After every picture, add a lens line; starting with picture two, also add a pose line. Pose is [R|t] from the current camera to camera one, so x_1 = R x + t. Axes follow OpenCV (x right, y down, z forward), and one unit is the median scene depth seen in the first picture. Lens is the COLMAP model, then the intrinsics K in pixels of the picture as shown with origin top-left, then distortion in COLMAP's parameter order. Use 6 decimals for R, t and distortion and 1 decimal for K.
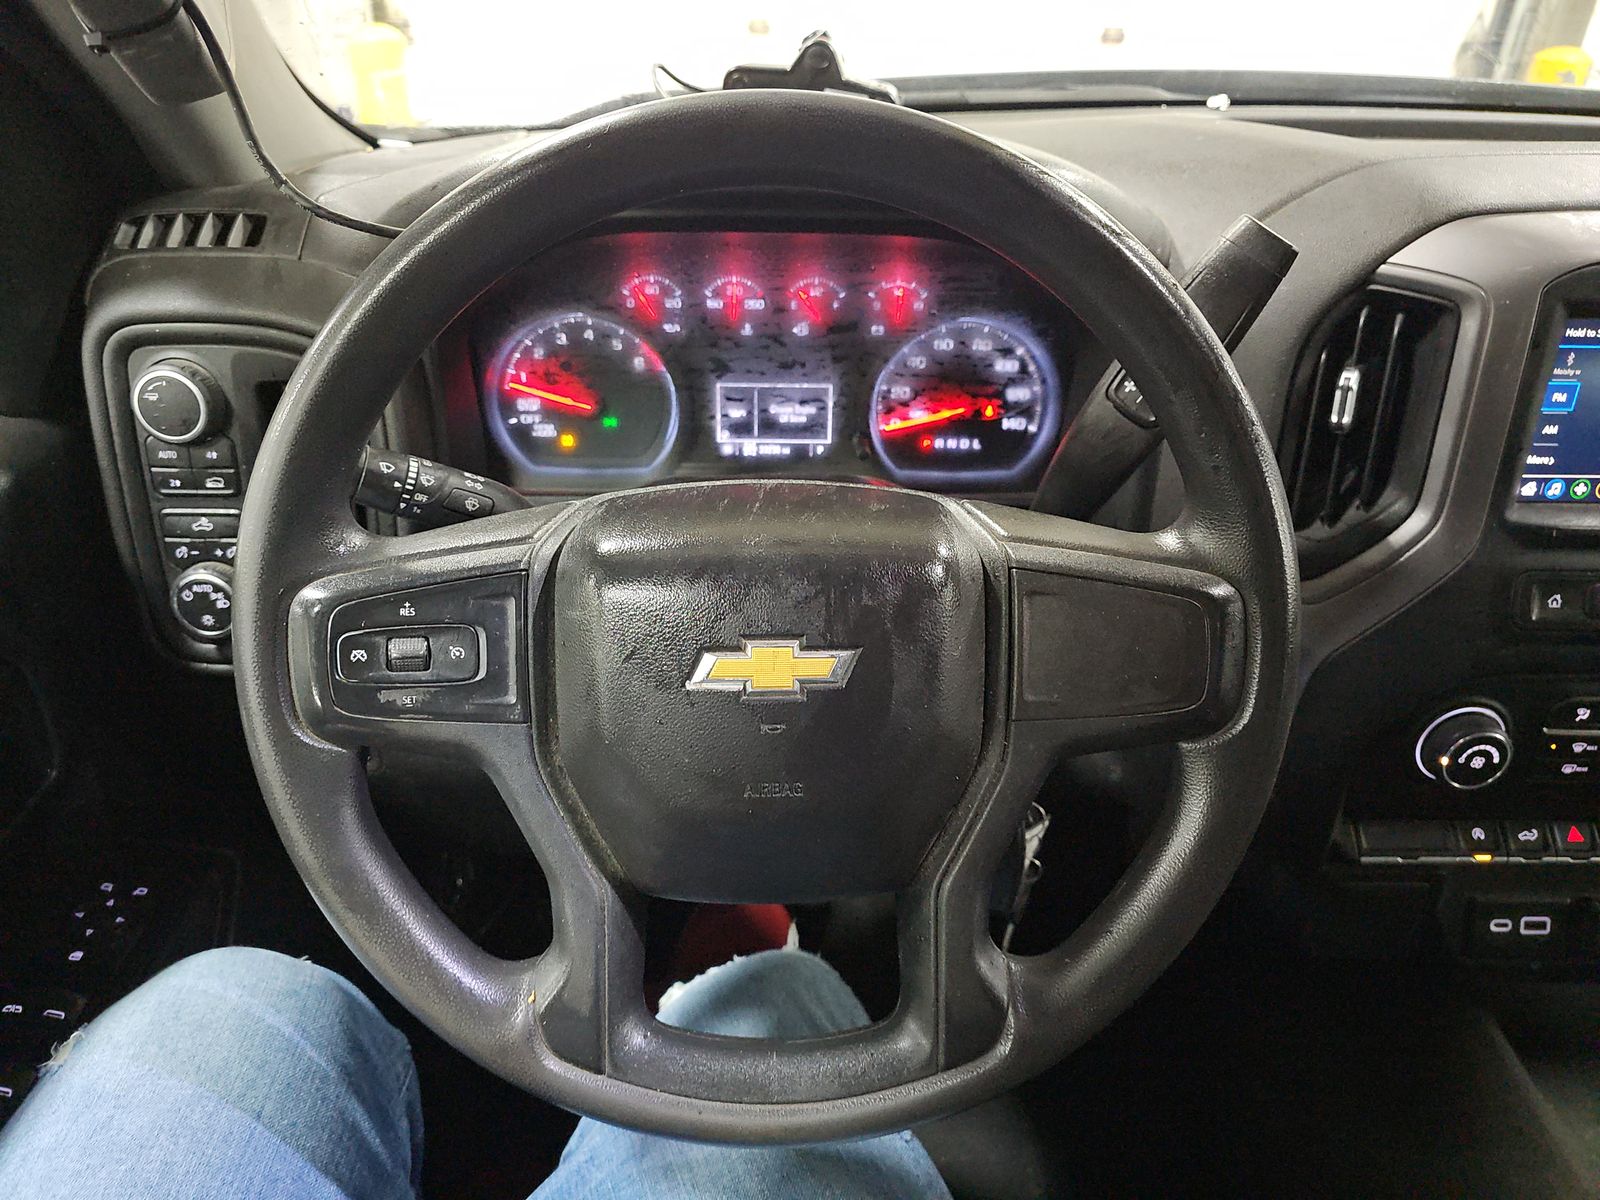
lens RADIAL K [[1053.7, 0, 789.3], [0, 1053.7, 611.7], [0, 0, 1]] dist [0.029843, -0.026142]
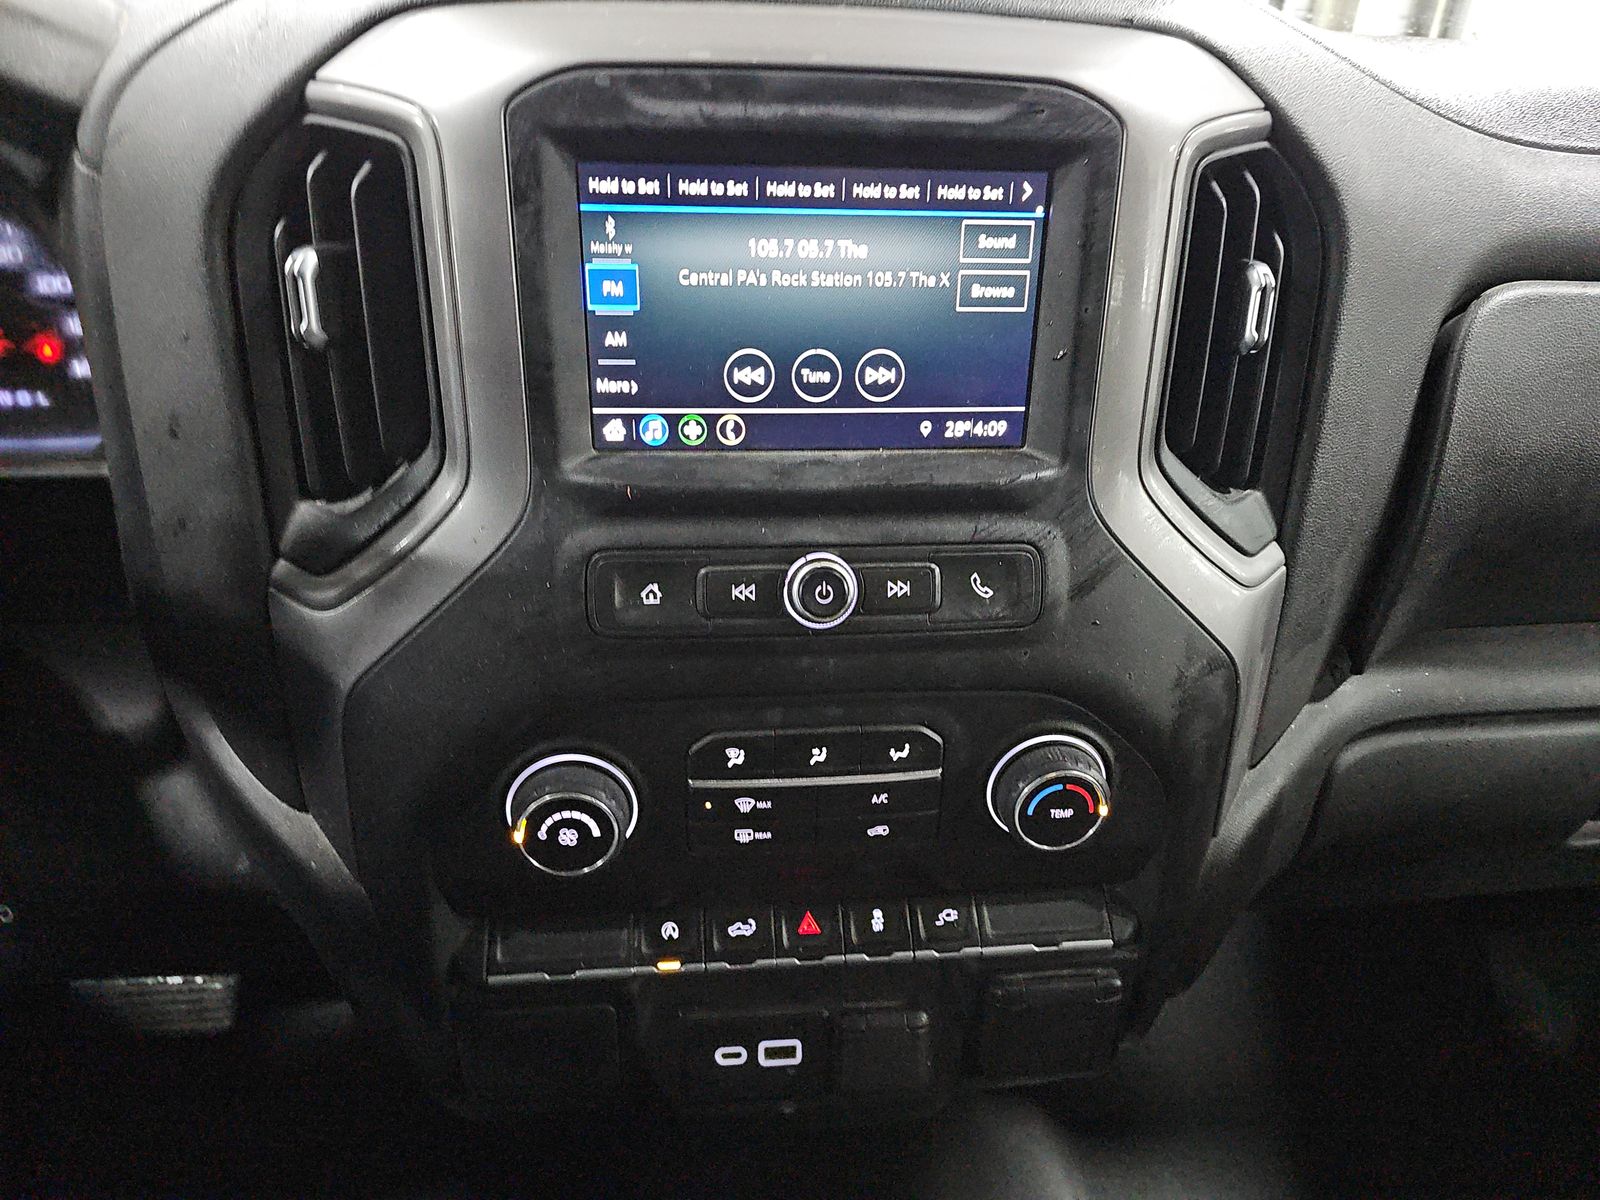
lens RADIAL K [[1053.7, 0, 797.1], [0, 1053.7, 621.8], [0, 0, 1]] dist [0.029843, -0.026142]
pose [[0.995930, -0.030330, 0.084872, 0.623655], [0.032456, 0.999190, -0.023782, 0.022060], [-0.084082, 0.026440, 0.996108, 0.266692]]
